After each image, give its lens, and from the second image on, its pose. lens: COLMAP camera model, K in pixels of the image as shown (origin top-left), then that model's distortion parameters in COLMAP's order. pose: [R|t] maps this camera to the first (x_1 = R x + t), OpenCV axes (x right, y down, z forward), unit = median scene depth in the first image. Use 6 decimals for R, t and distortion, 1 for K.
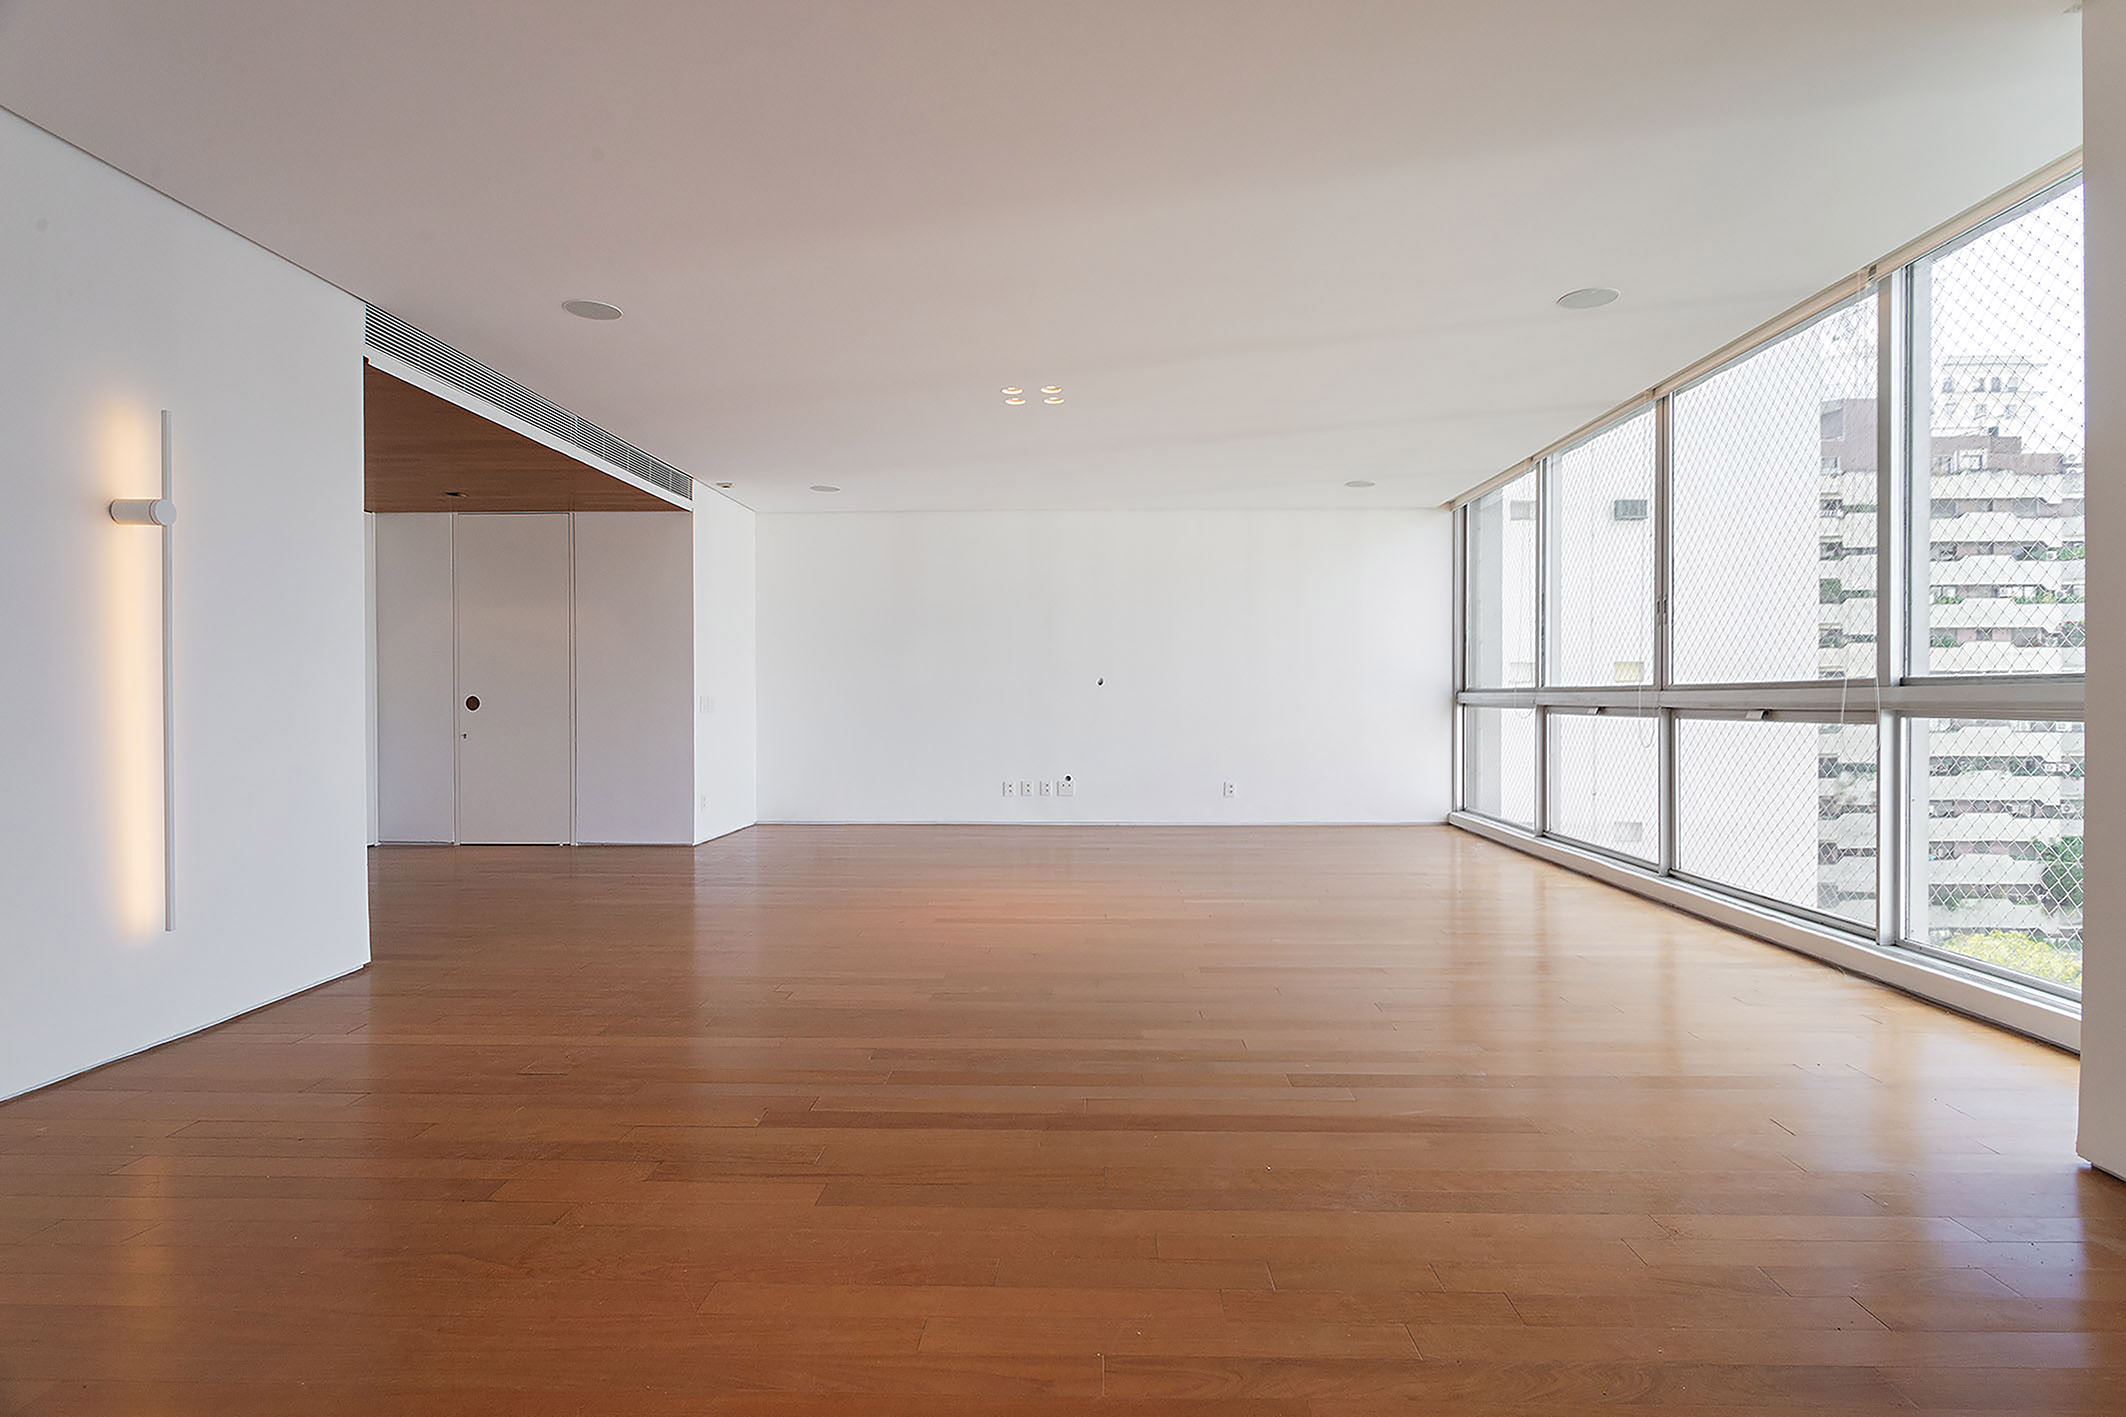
lens RADIAL K [[1124.1, 0, 1063.6], [0, 1124.1, 701.7], [0, 0, 1]] dist [-0.001178, 0.001186]
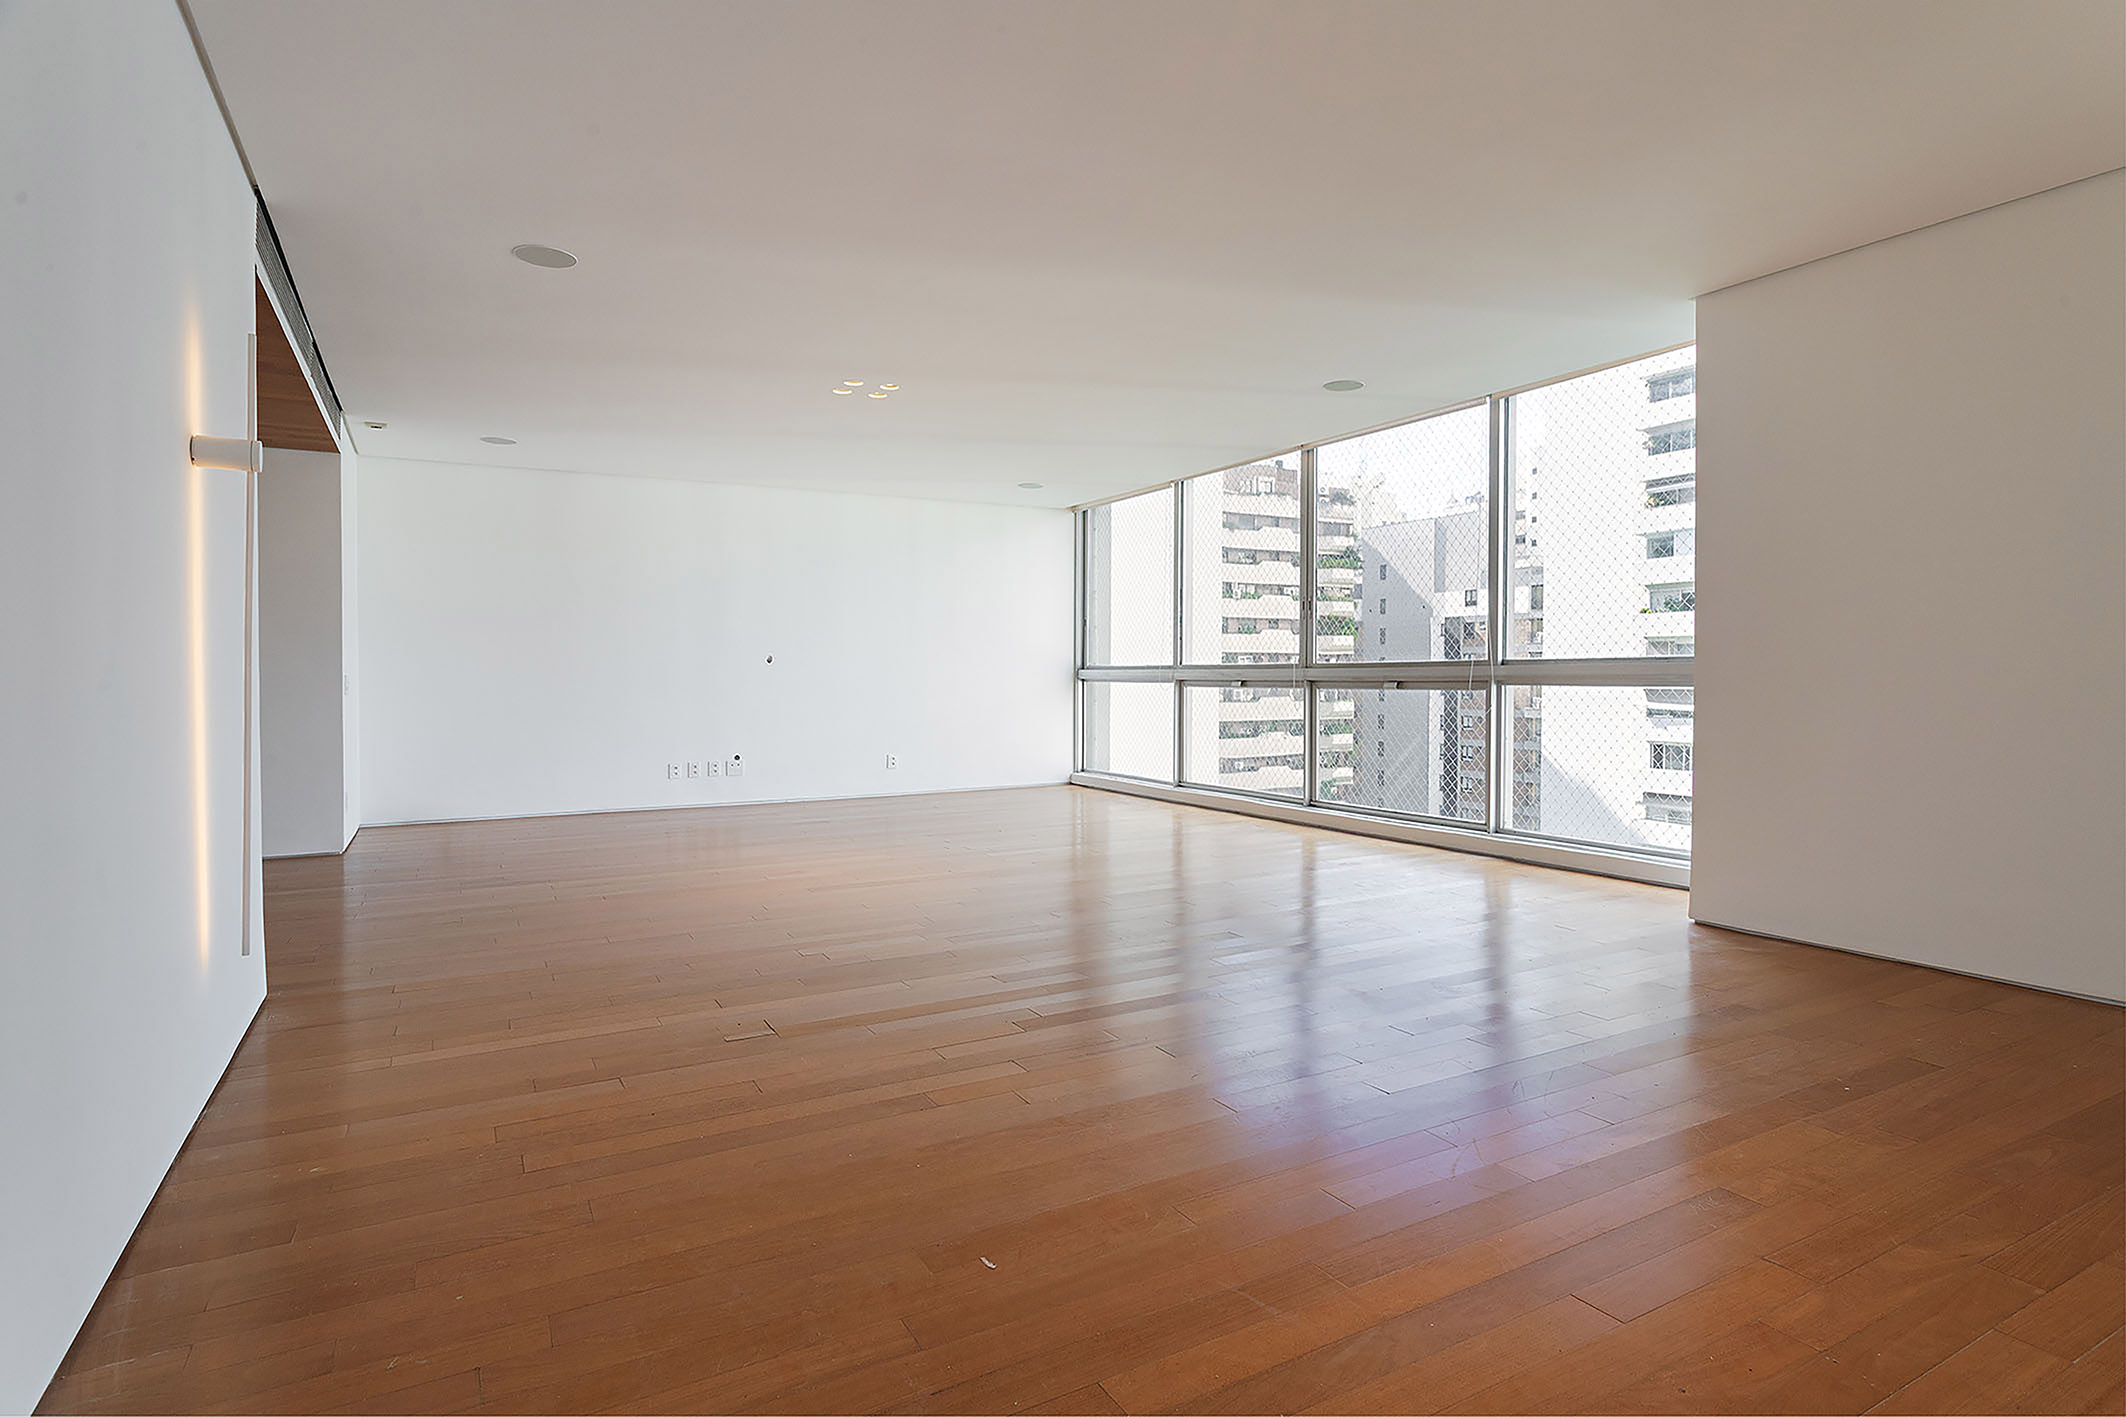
lens RADIAL K [[1124.1, 0, 1160.0], [0, 1124.1, 678.2], [0, 0, 1]] dist [-0.001178, 0.001186]
pose [[0.841664, -0.004804, 0.539980, -0.250192], [0.005269, 0.999986, 0.000684, 0.000382], [-0.539976, 0.002270, 0.841678, -0.027471]]
